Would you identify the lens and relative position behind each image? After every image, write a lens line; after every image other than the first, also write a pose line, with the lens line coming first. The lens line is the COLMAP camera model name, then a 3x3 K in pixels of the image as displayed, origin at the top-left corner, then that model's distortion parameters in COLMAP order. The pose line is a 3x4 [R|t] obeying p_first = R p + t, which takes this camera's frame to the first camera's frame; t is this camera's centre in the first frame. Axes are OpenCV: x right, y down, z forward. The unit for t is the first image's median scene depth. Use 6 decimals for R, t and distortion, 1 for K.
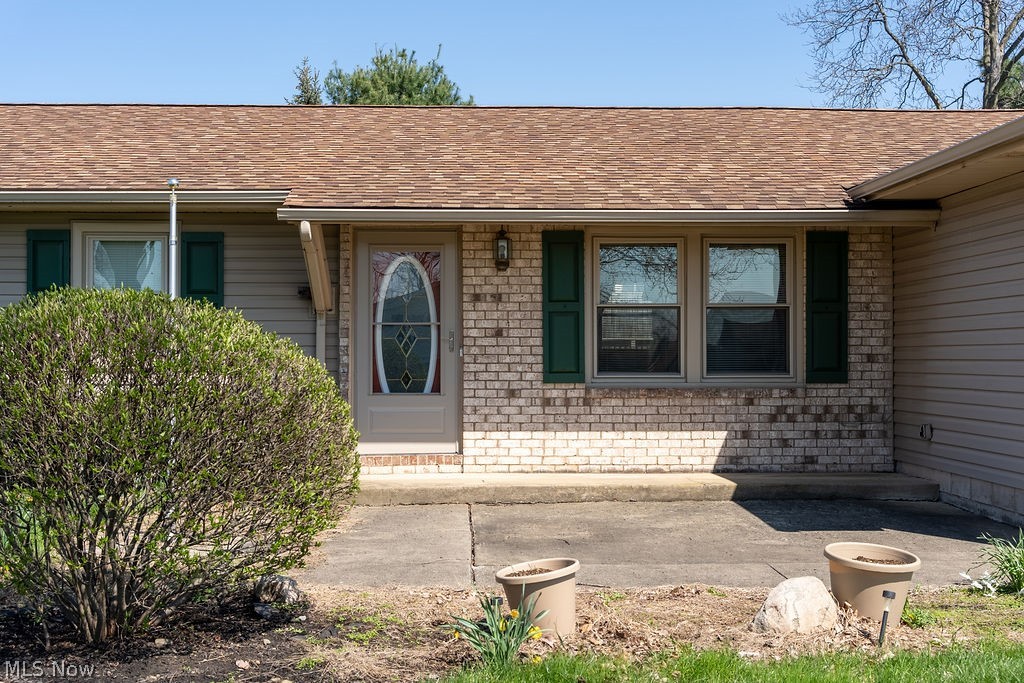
lens RADIAL K [[1343.2, 0, 512.0], [0, 1343.2, 341.5], [0, 0, 1]] dist [-0.011701, -0.020031]
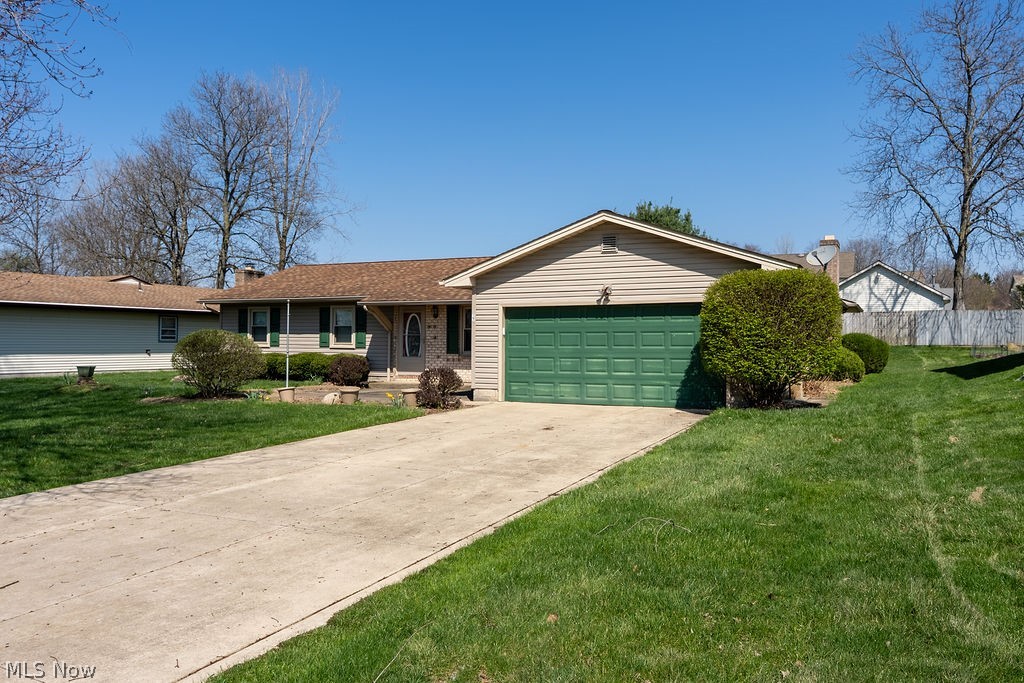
lens RADIAL K [[780.5, 0, 543.6], [0, 780.5, 339.6], [0, 0, 1]] dist [-0.002242, 0.000053]
pose [[0.895251, 0.004464, -0.445539, 1.041808], [-0.005614, 0.999983, -0.001261, -0.001343], [0.445526, 0.003630, 0.895262, -0.539521]]
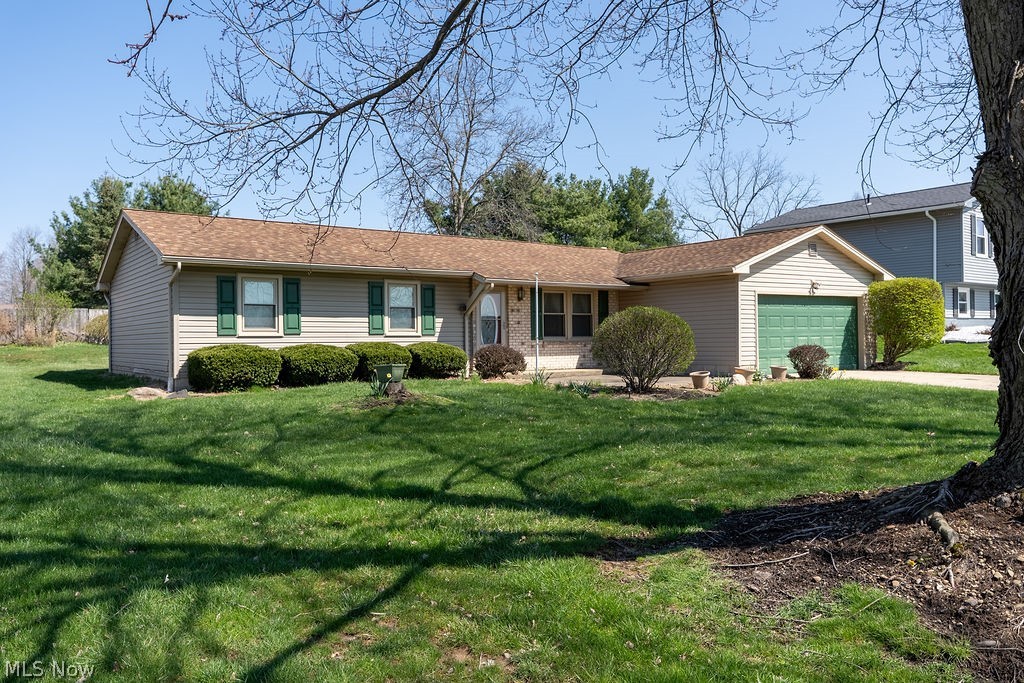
lens RADIAL K [[770.9, 0, 512.0], [0, 770.9, 341.5], [0, 0, 1]] dist [0.005249, 0.000146]
pose [[0.830133, -0.009181, 0.557490, -0.945866], [0.008371, 0.999957, 0.004004, 0.027269], [-0.557503, 0.001343, 0.830174, -0.369209]]
